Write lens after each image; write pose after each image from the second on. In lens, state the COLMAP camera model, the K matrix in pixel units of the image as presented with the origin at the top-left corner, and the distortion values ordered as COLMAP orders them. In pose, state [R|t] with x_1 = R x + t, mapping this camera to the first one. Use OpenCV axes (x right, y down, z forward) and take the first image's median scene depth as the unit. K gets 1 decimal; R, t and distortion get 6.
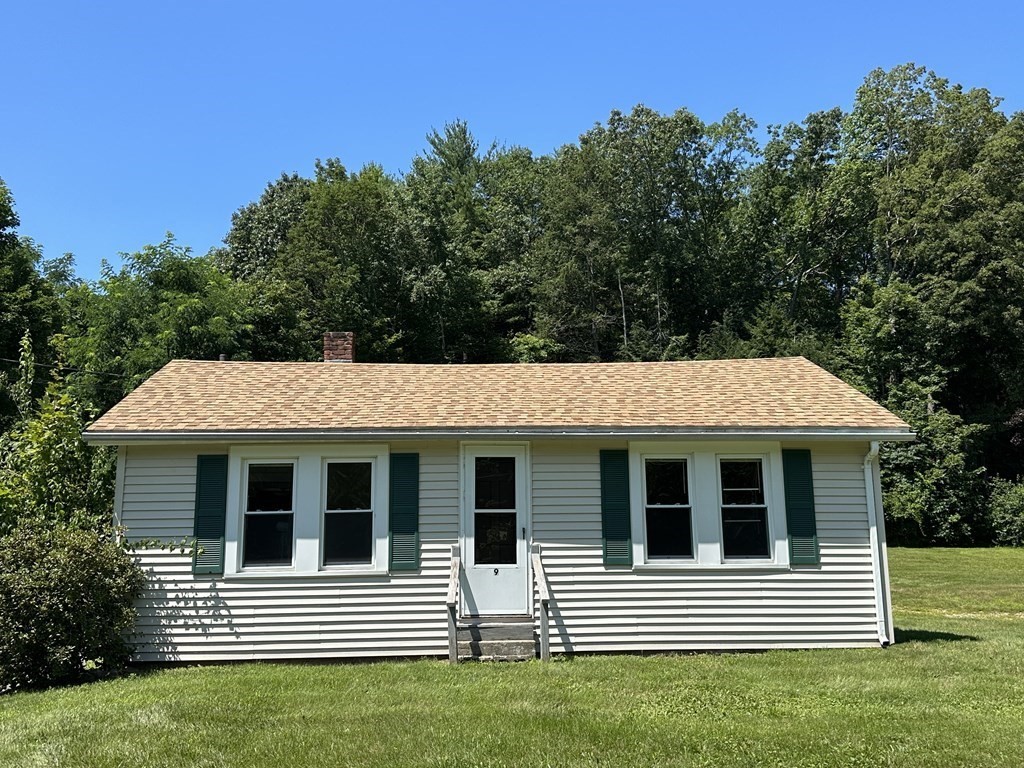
lens RADIAL K [[970.2, 0, 505.7], [0, 970.2, 382.8], [0, 0, 1]] dist [0.190546, -0.404220]
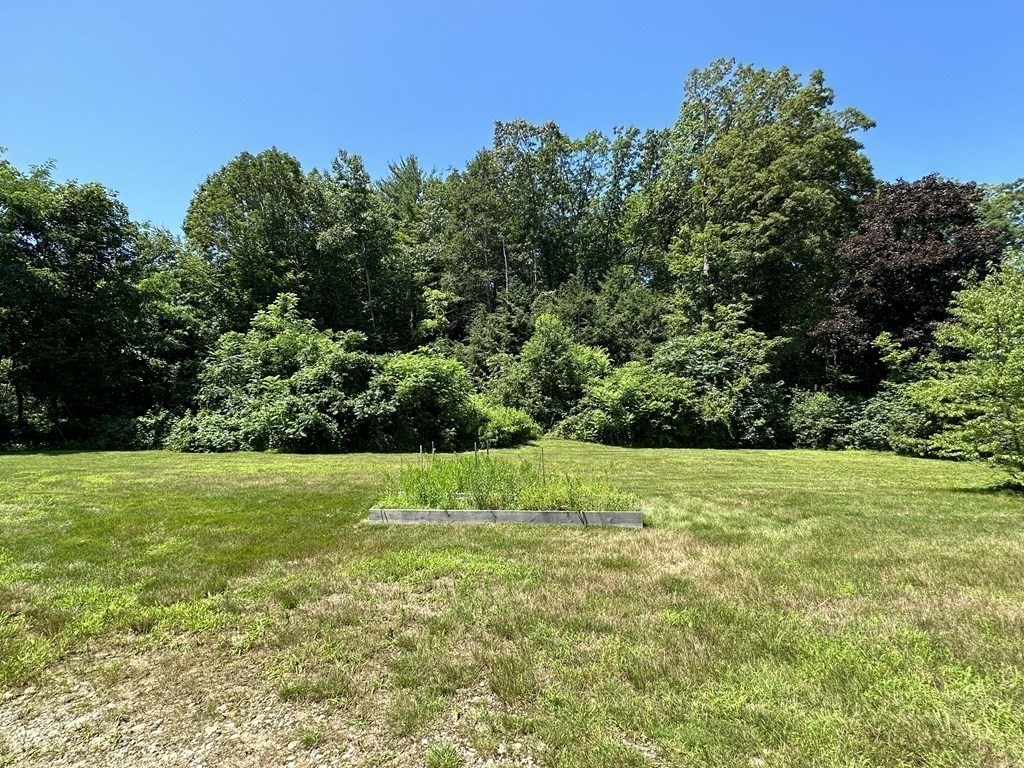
lens RADIAL K [[486.8, 0, 512.0], [0, 486.8, 384.0], [0, 0, 1]] dist [-0.018697, -0.000108]
pose [[0.999926, 0.005151, -0.011040, 0.180970], [-0.004813, 0.999525, 0.030449, 0.076721], [0.011191, -0.030393, 0.999475, 0.452167]]
